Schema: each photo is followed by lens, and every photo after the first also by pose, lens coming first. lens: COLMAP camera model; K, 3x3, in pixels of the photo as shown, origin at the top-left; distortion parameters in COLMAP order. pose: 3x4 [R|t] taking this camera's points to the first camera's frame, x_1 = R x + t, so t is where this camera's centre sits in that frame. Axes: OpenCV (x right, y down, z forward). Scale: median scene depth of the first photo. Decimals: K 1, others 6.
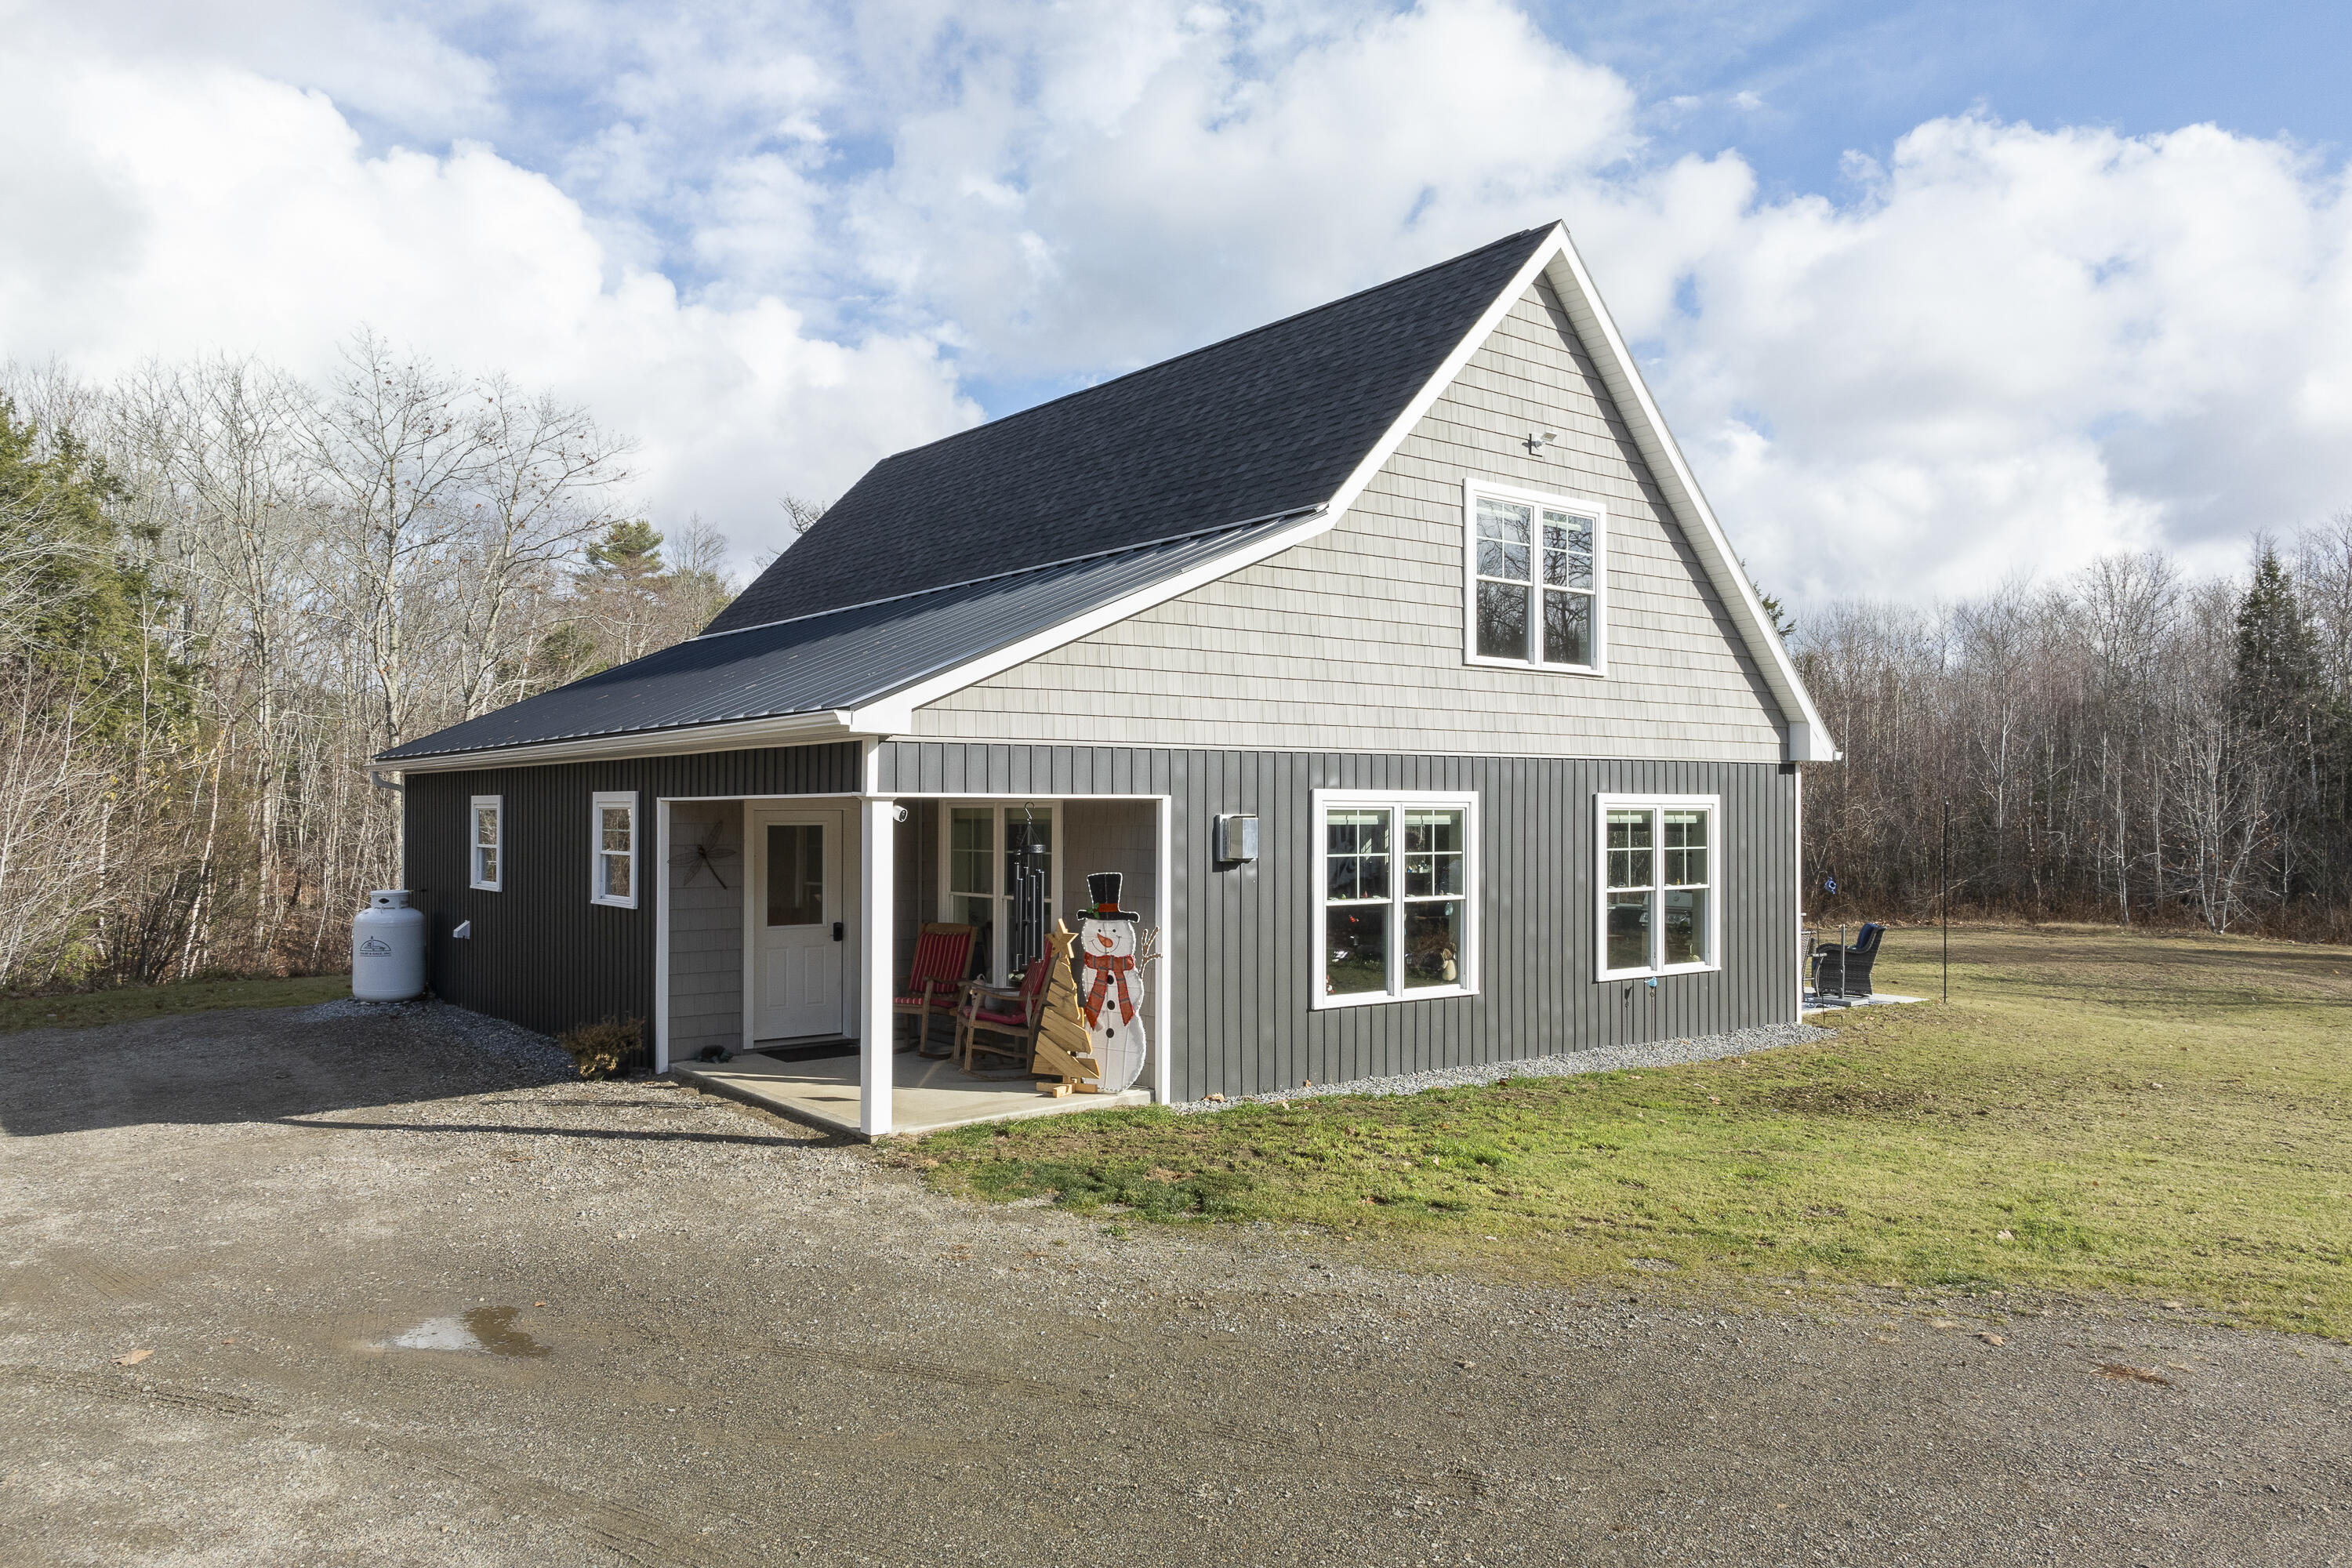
lens RADIAL K [[1671.7, 0, 1167.7], [0, 1671.7, 783.4], [0, 0, 1]] dist [-0.013223, 0.008976]
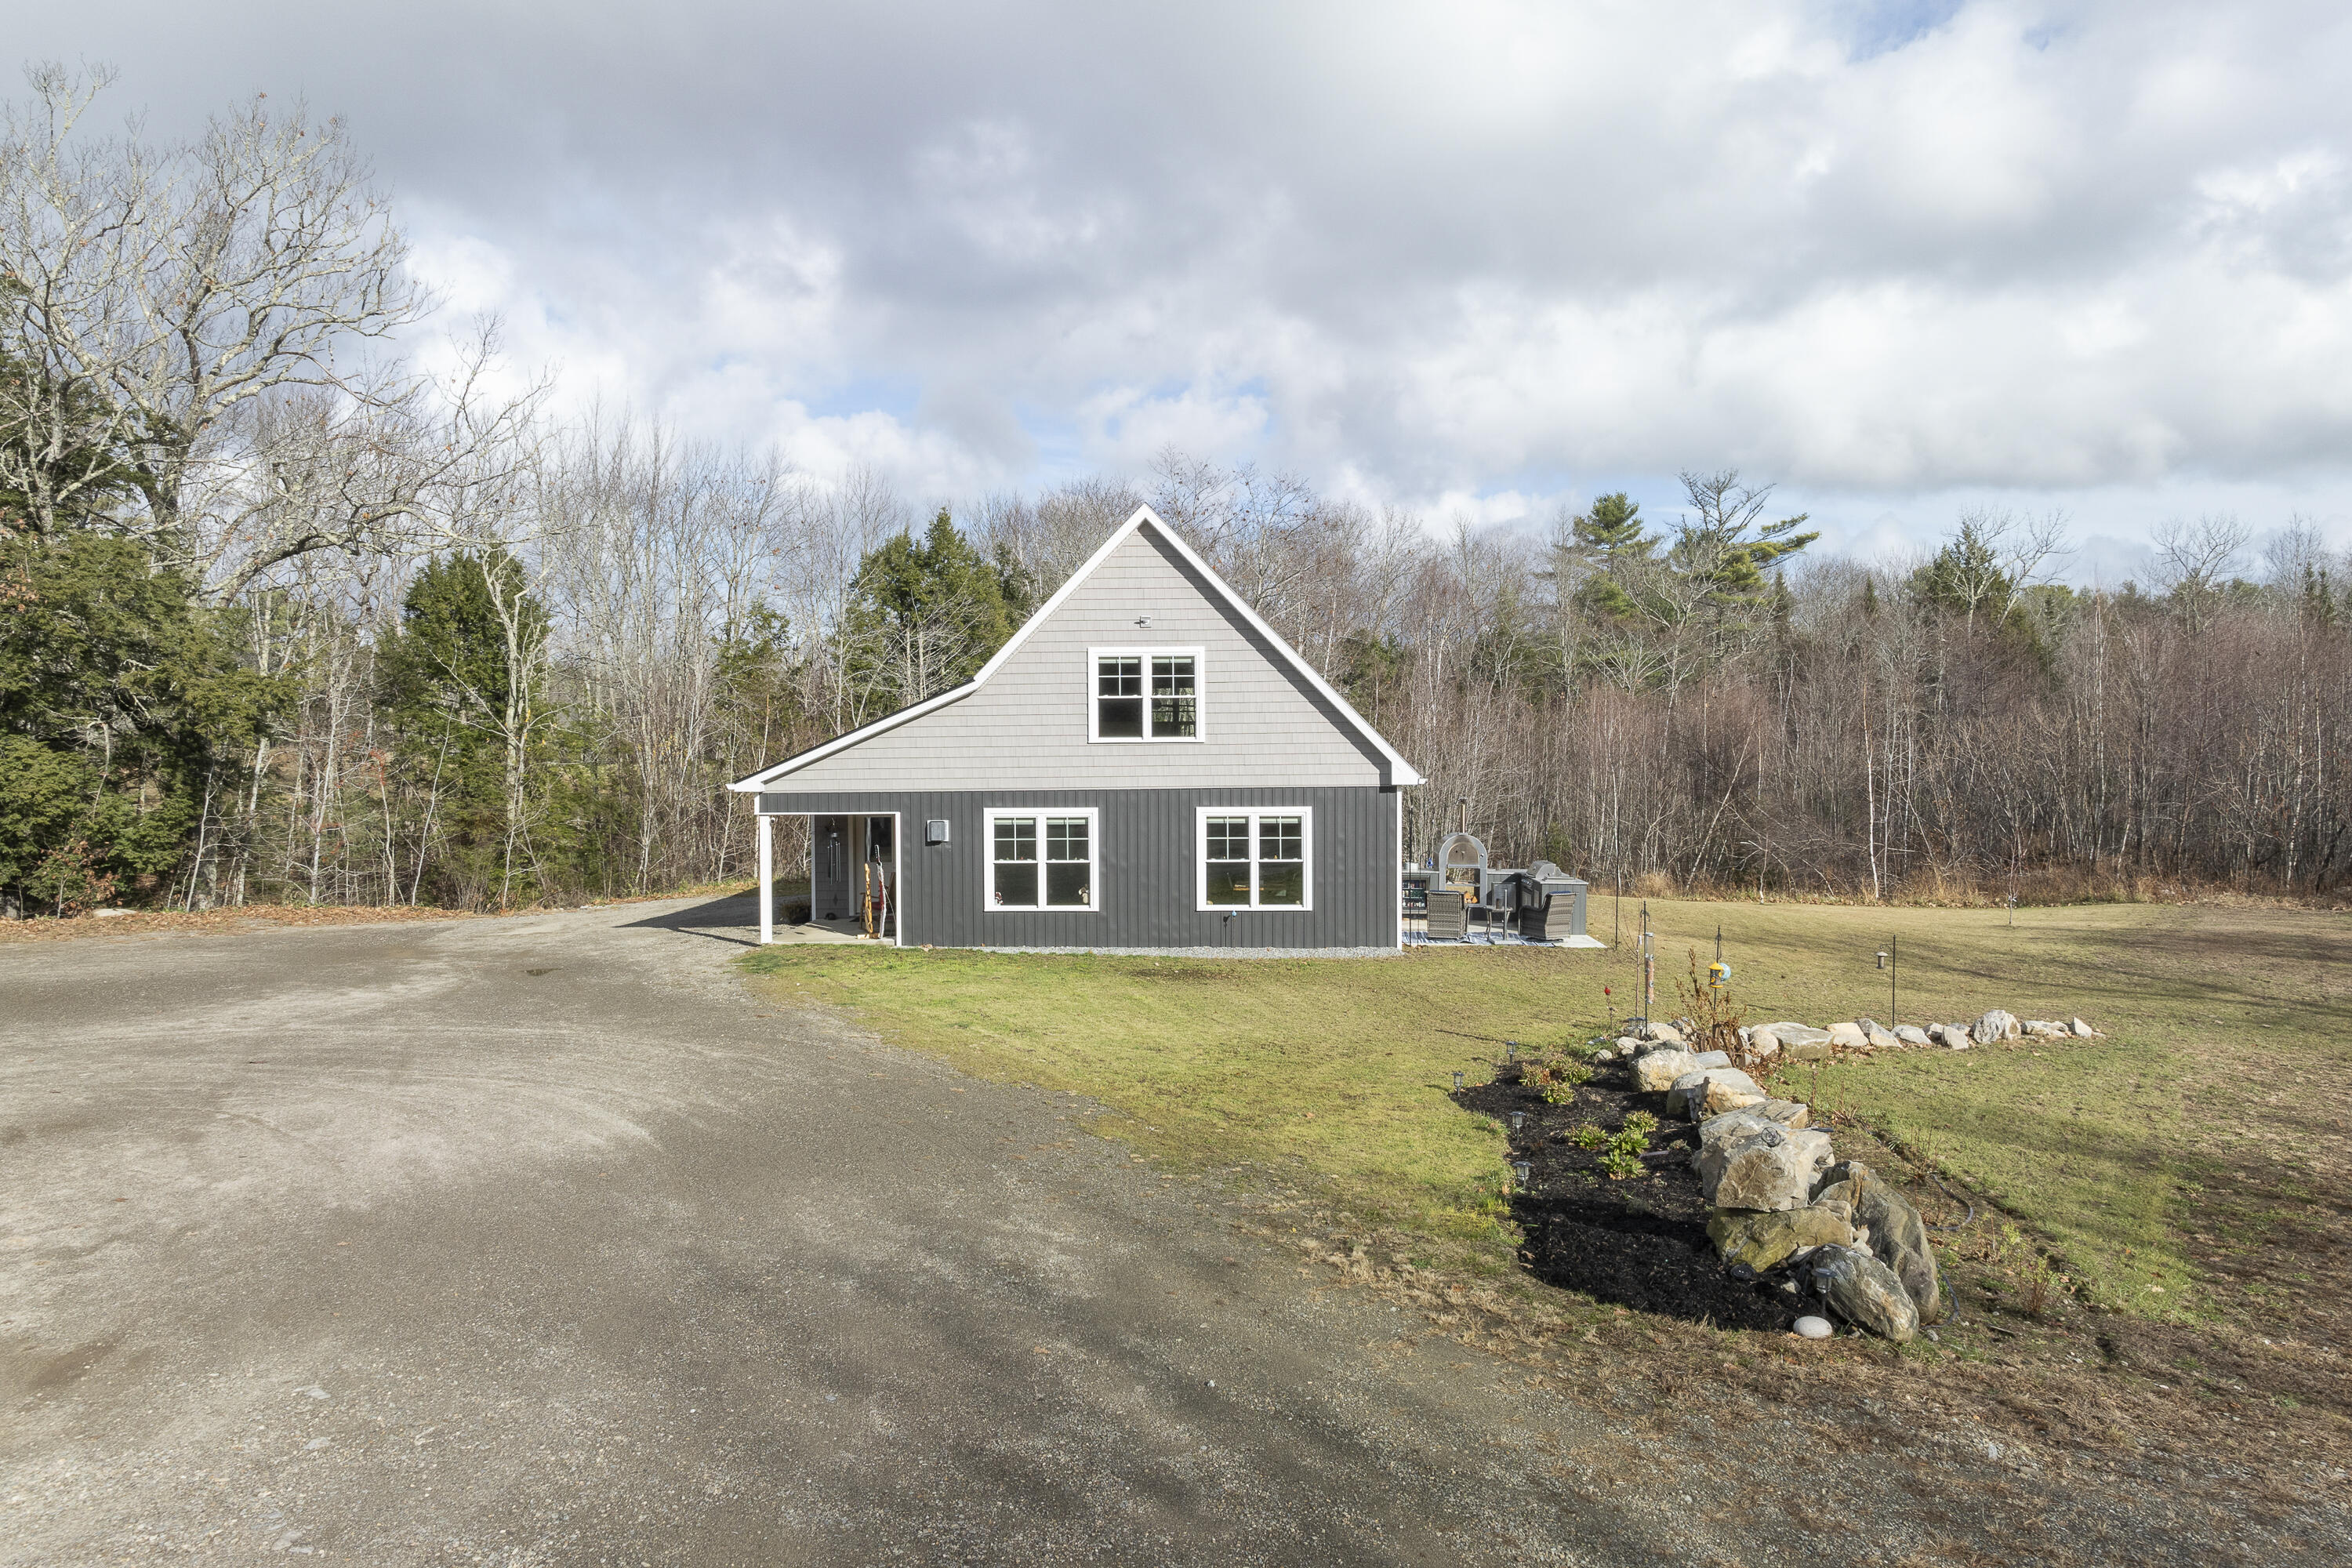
lens RADIAL K [[1671.7, 0, 1177.6], [0, 1671.7, 778.3], [0, 0, 1]] dist [-0.013223, 0.008976]
pose [[0.745221, 0.010846, -0.666729, 1.517801], [0.020387, 0.999030, 0.039040, -0.101273], [0.666506, -0.042686, 0.744277, -0.381440]]
